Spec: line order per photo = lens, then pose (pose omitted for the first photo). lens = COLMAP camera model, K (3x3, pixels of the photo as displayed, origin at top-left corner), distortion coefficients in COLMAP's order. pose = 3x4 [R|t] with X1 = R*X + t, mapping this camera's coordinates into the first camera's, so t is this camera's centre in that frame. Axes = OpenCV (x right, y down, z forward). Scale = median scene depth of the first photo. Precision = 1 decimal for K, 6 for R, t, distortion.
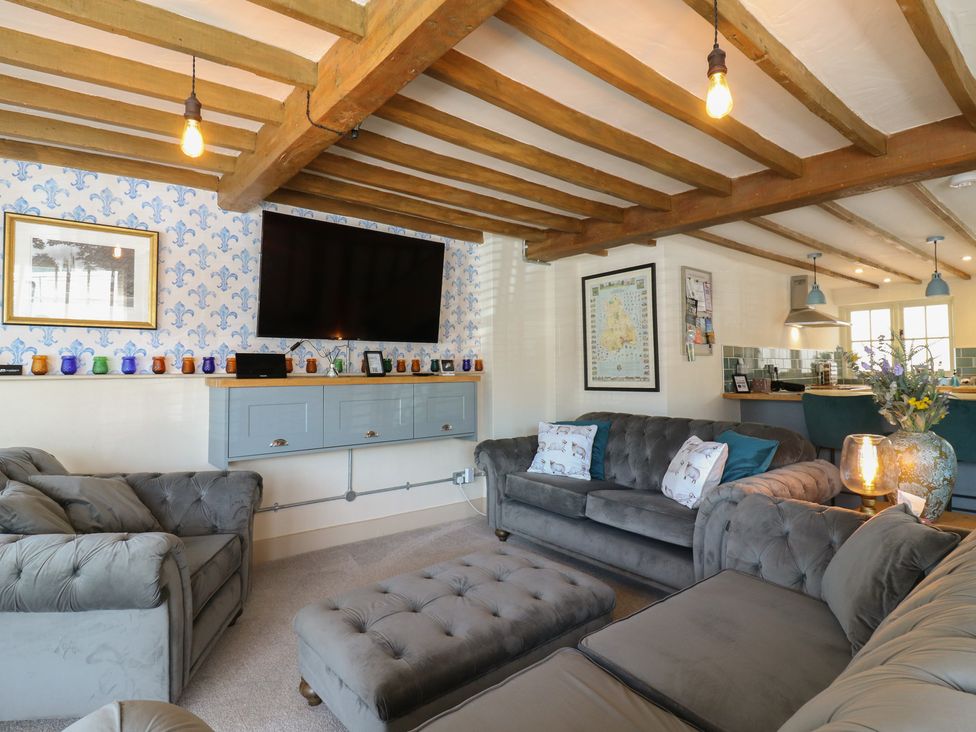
lens RADIAL K [[527.6, 0, 491.6], [0, 527.6, 370.4], [0, 0, 1]] dist [-0.007051, -0.003158]
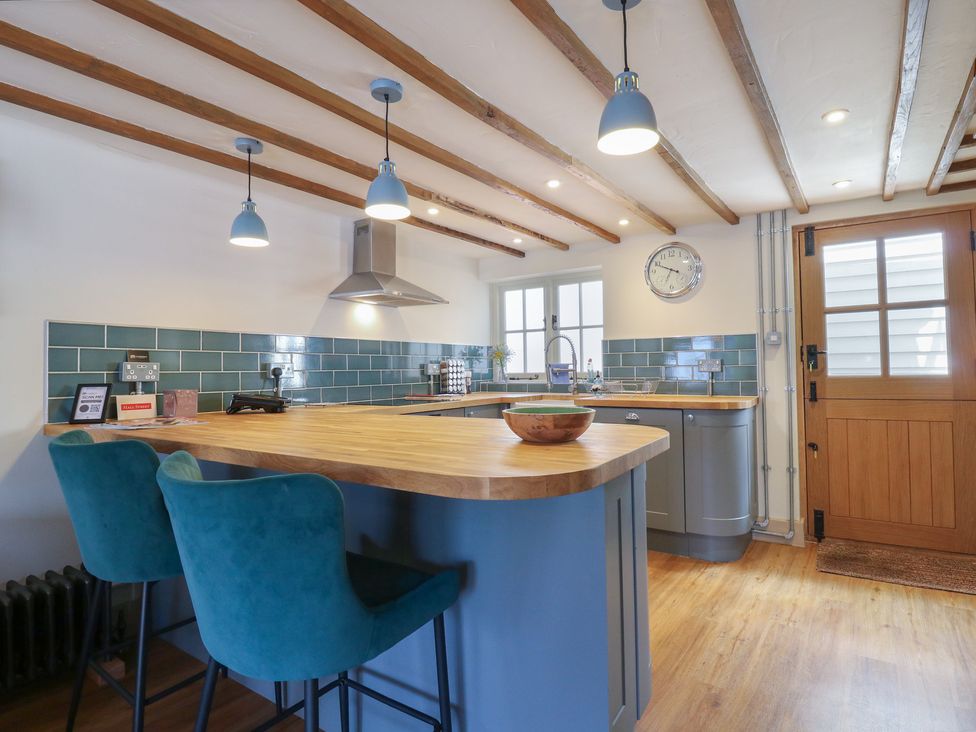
lens RADIAL K [[527.6, 0, 484.3], [0, 527.6, 362.0], [0, 0, 1]] dist [-0.007051, -0.003158]
pose [[0.964622, -0.001266, 0.263633, 0.512905], [0.007244, 0.999738, -0.021705, 0.001308], [-0.263537, 0.022847, 0.964379, 0.337938]]
